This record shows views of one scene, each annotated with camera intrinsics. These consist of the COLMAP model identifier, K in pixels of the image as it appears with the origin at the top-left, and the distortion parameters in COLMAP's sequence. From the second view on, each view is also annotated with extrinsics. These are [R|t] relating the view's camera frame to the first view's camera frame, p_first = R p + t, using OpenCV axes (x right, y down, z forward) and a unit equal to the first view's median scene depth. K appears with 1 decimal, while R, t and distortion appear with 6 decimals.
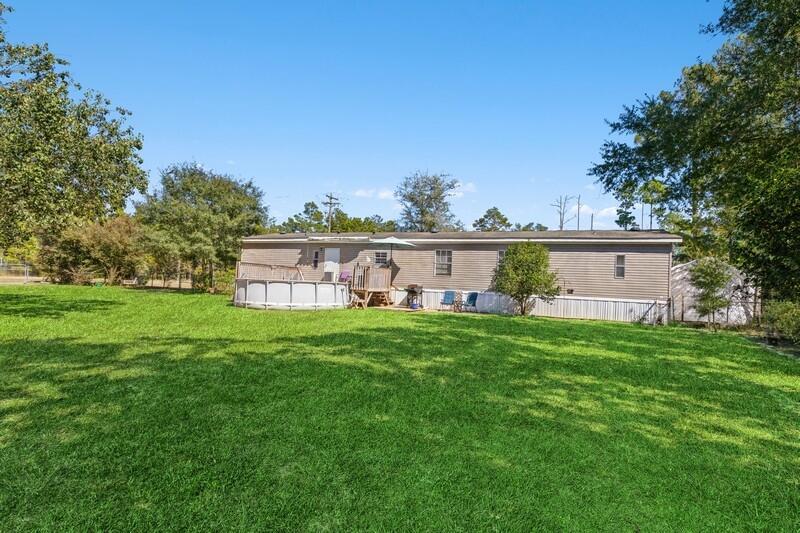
lens RADIAL K [[397.7, 0, 399.3], [0, 397.7, 269.0], [0, 0, 1]] dist [0.001934, 0.000044]
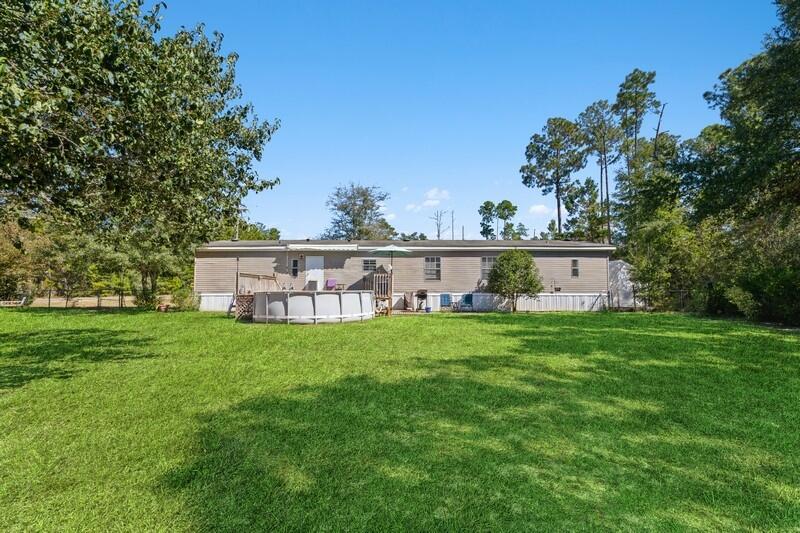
lens RADIAL K [[360.4, 0, 401.2], [0, 360.4, 266.1], [0, 0, 1]] dist [0.009597, -0.003110]
pose [[0.925903, -0.020176, 0.377222, -0.324116], [0.027724, 0.999509, -0.014589, -0.009654], [-0.376742, 0.023966, 0.926008, 0.105659]]
